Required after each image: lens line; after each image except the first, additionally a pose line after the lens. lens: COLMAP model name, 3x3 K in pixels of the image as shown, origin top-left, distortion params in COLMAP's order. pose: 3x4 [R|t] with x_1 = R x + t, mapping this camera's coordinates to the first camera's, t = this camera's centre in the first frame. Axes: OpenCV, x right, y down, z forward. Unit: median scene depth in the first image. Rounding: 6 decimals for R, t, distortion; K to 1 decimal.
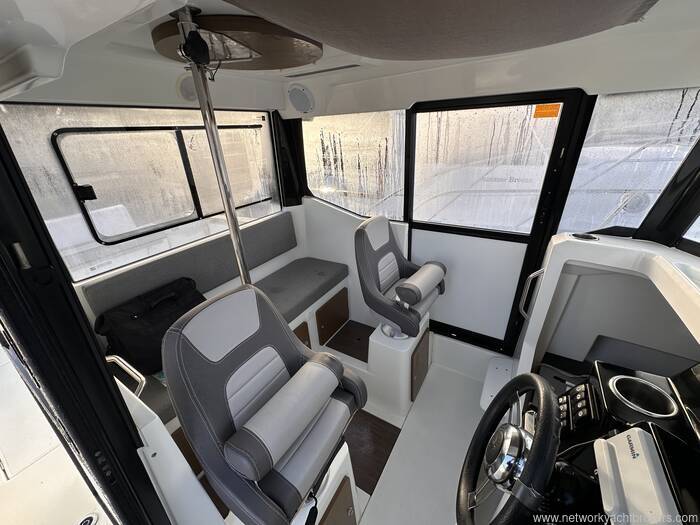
lens RADIAL K [[278.2, 0, 350.3], [0, 278.2, 262.1], [0, 0, 1]] dist [-0.001013, -0.000293]
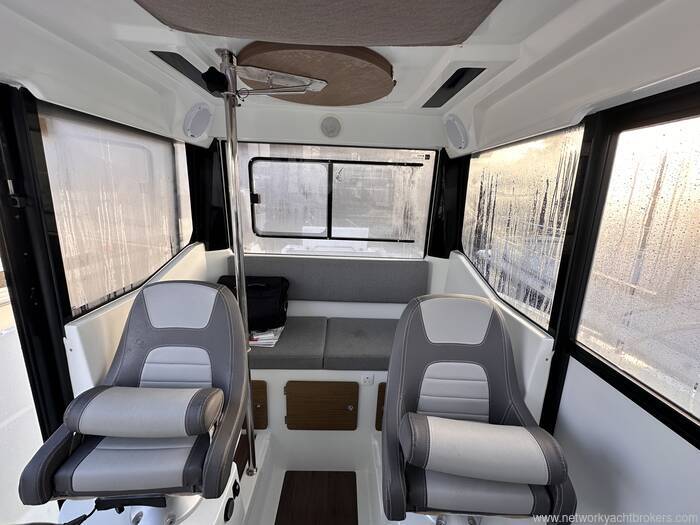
lens RADIAL K [[278.2, 0, 349.3], [0, 278.2, 262.5], [0, 0, 1]] dist [-0.001013, -0.000293]
pose [[0.527622, 0.277904, -0.802735, 0.414442], [-0.418221, 0.907495, 0.039283, -0.140900], [0.739395, 0.314995, 0.595040, 0.404843]]
